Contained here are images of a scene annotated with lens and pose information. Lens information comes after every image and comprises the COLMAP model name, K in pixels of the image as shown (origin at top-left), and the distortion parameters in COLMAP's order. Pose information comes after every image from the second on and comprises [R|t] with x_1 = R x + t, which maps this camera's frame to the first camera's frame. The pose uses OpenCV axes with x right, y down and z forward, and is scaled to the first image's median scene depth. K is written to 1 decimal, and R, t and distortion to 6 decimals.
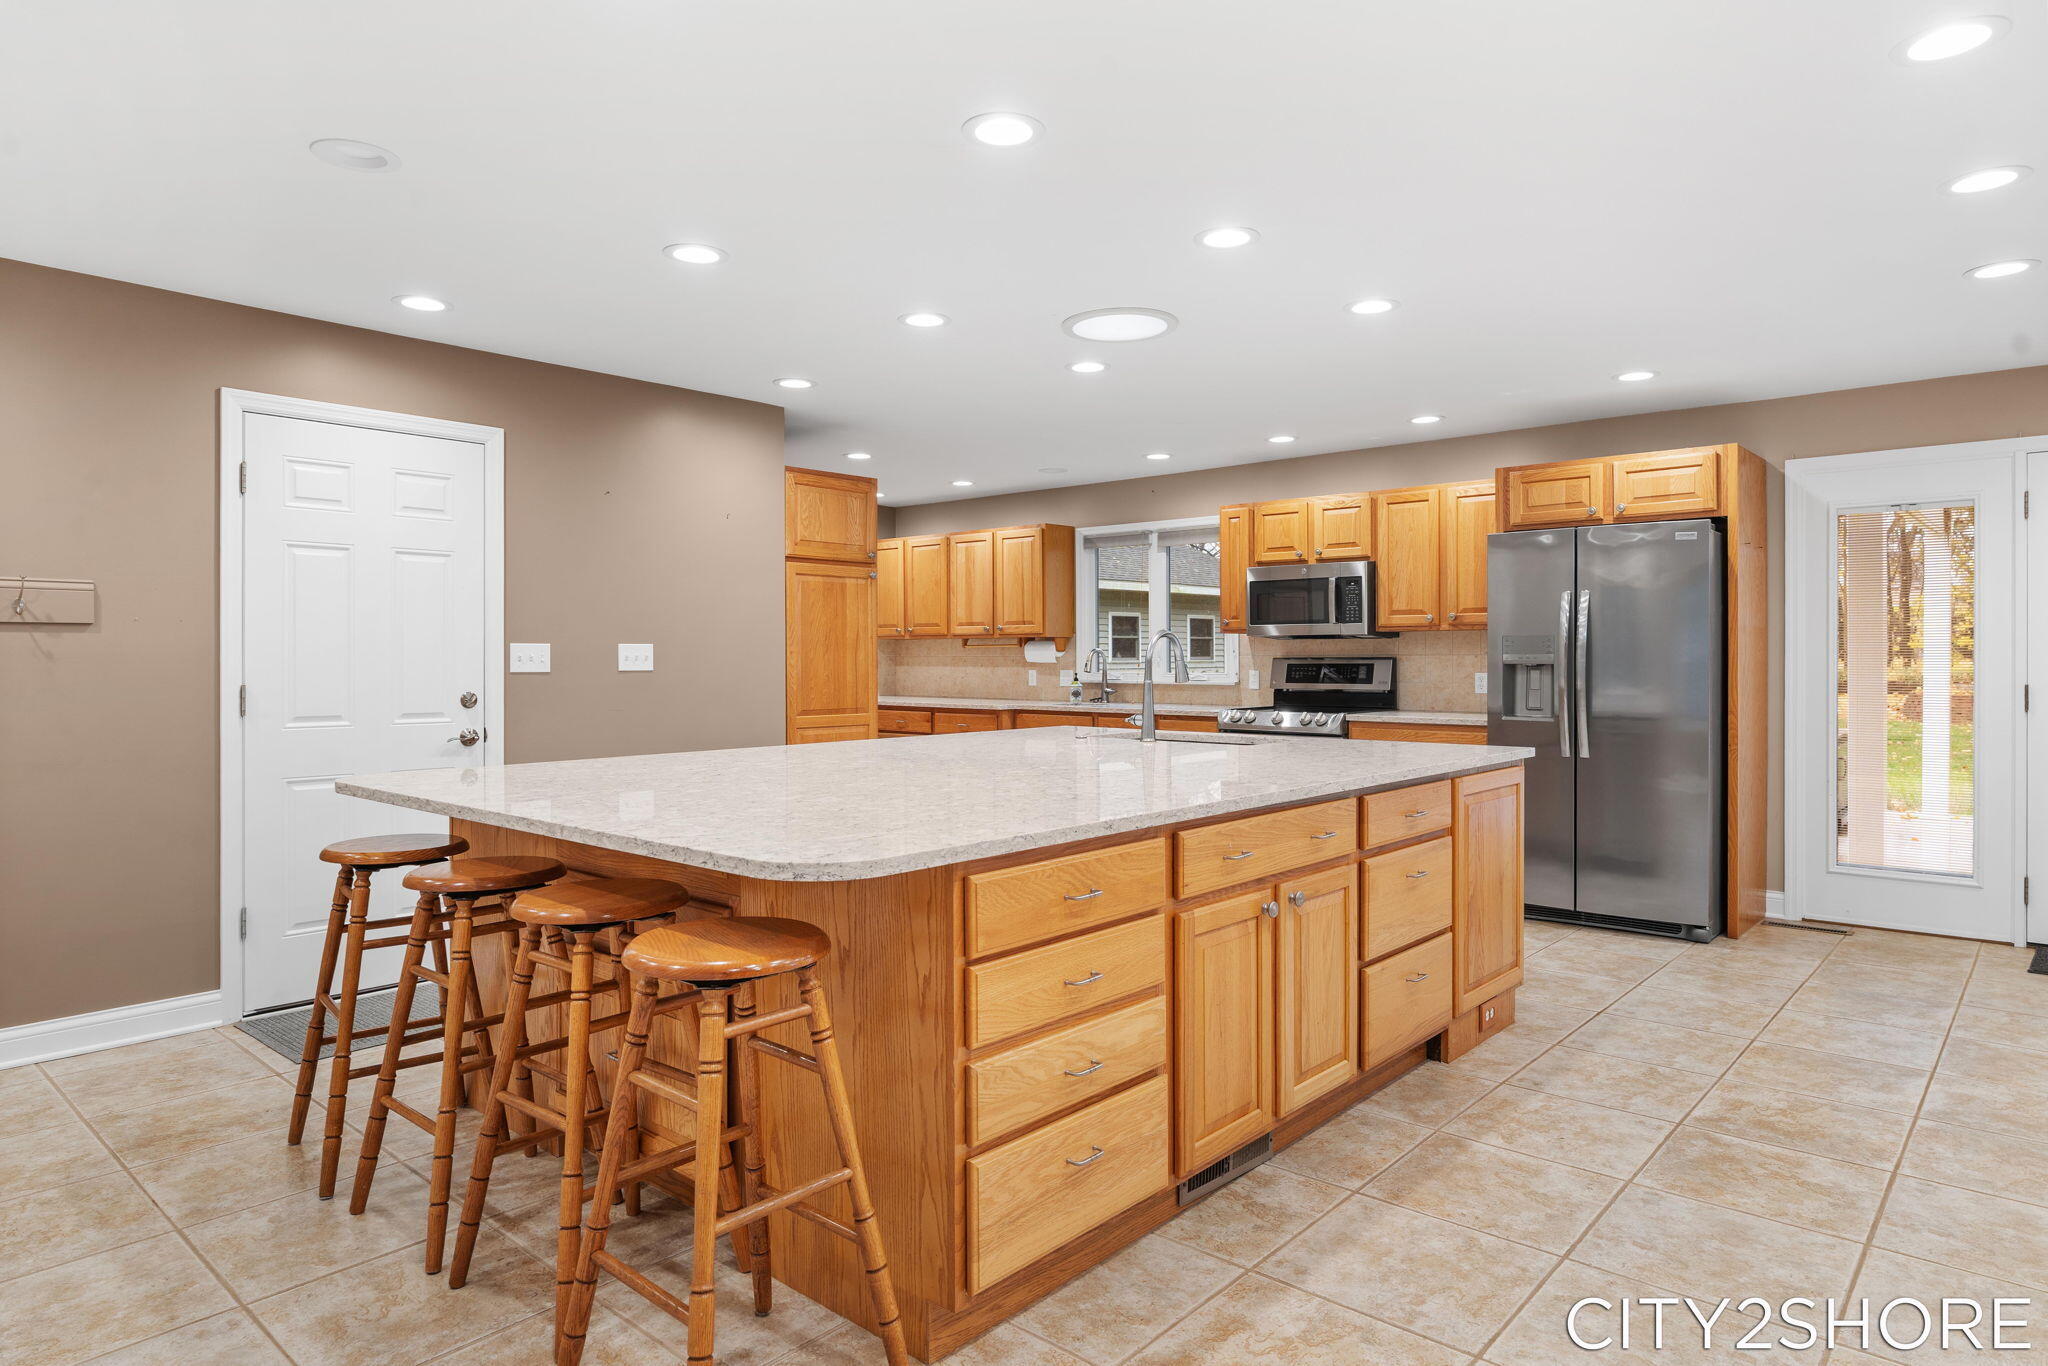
lens RADIAL K [[1200.2, 0, 1025.0], [0, 1200.2, 661.3], [0, 0, 1]] dist [-0.001850, -0.000141]
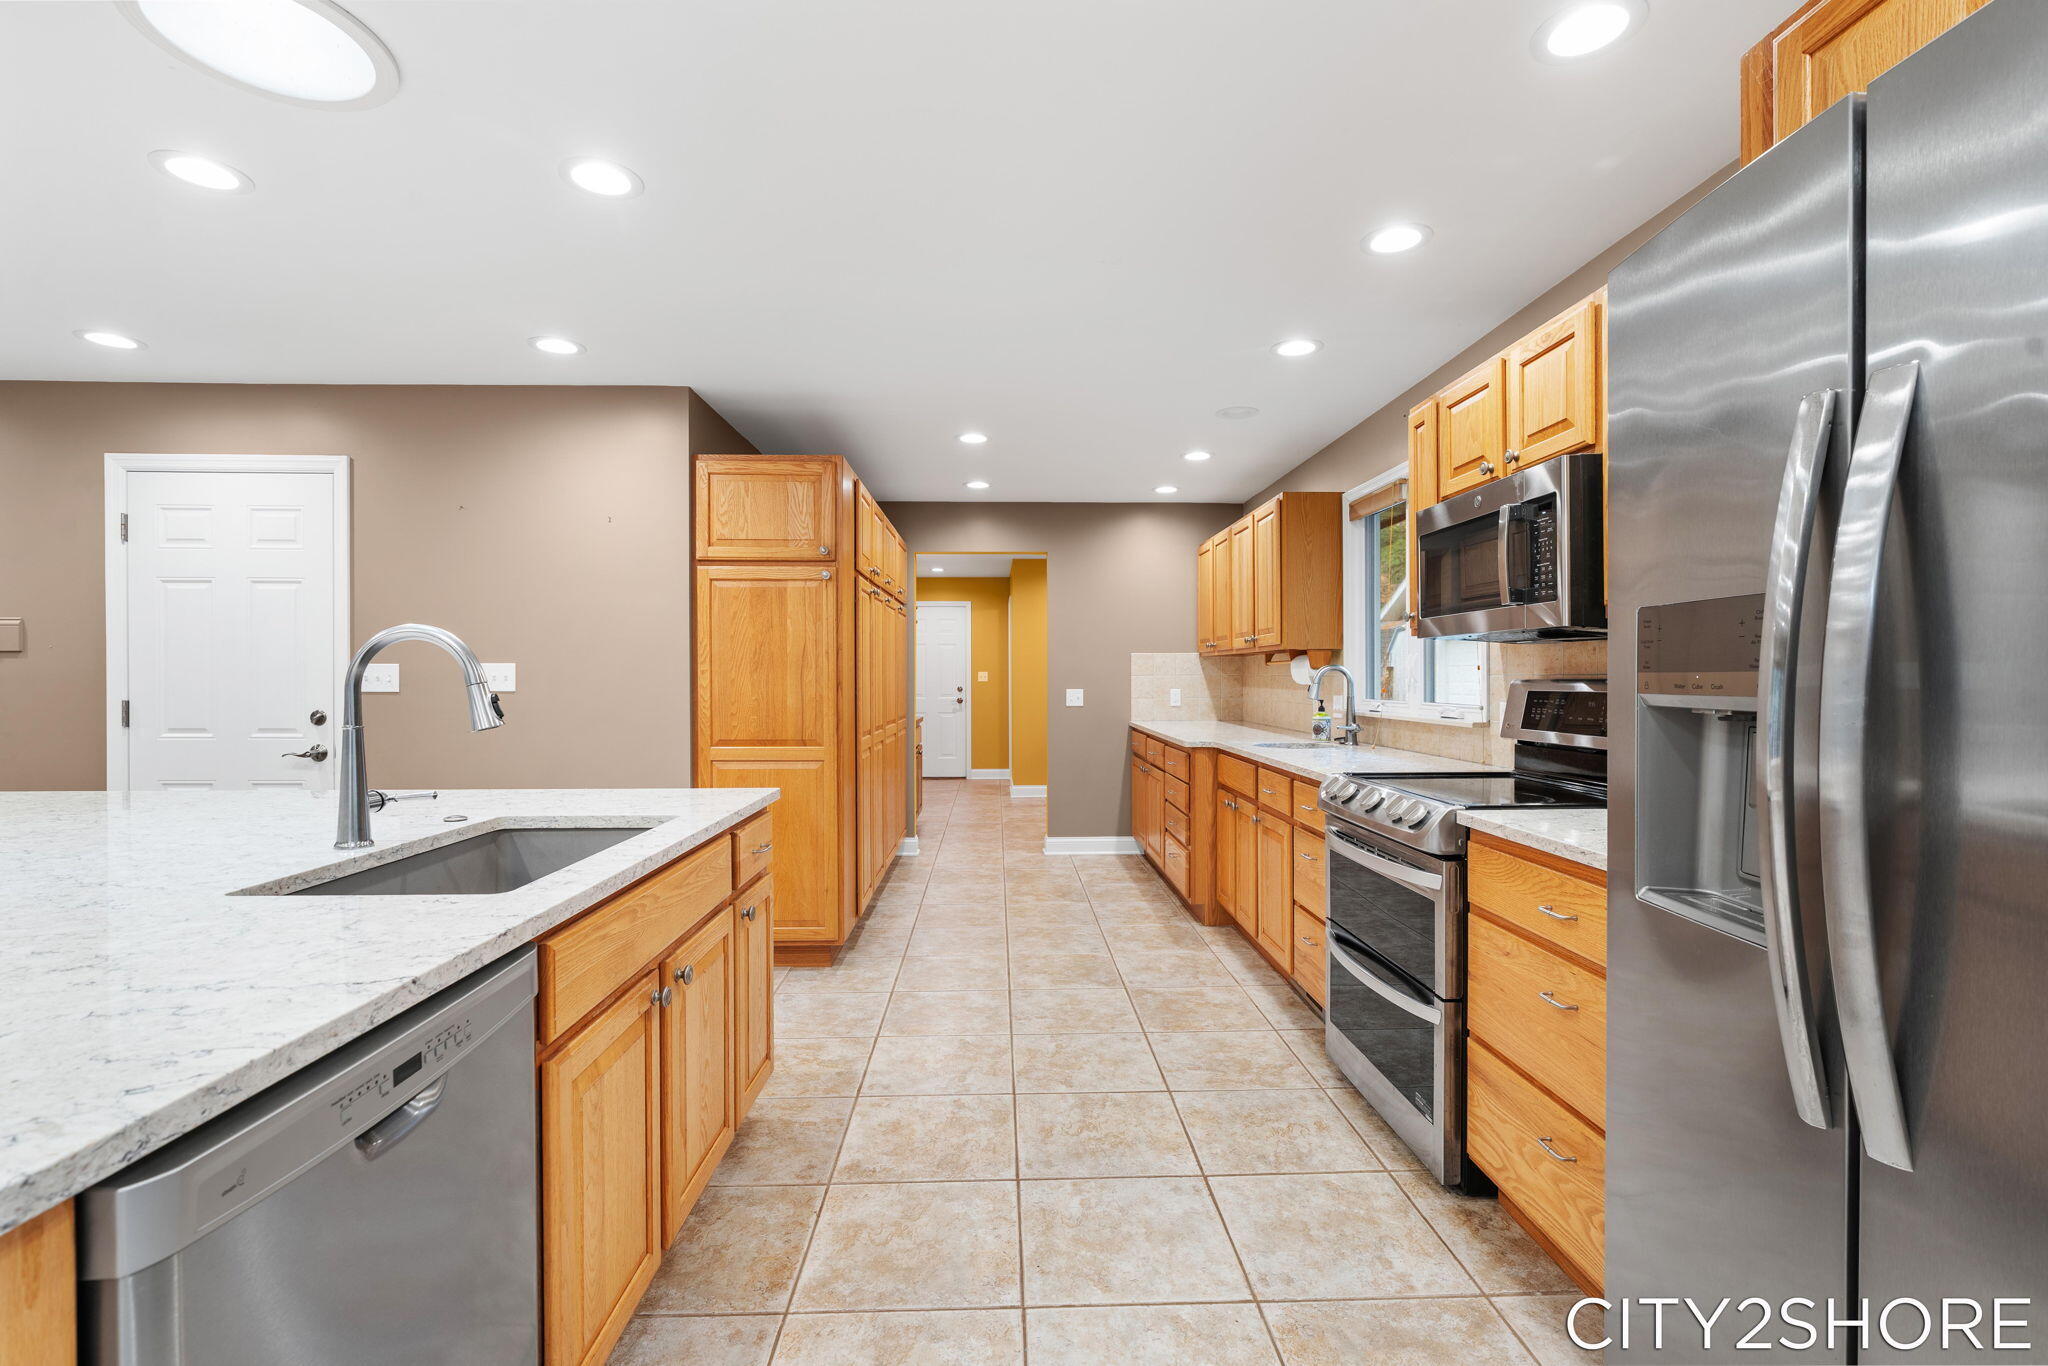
lens RADIAL K [[917.9, 0, 1024.0], [0, 917.9, 683.0], [0, 0, 1]] dist [-0.001027, -0.000112]
pose [[0.689724, 0.006822, -0.724040, 0.422348], [-0.002815, 0.999973, 0.006740, -0.004247], [0.724067, -0.002611, 0.689725, 0.686125]]
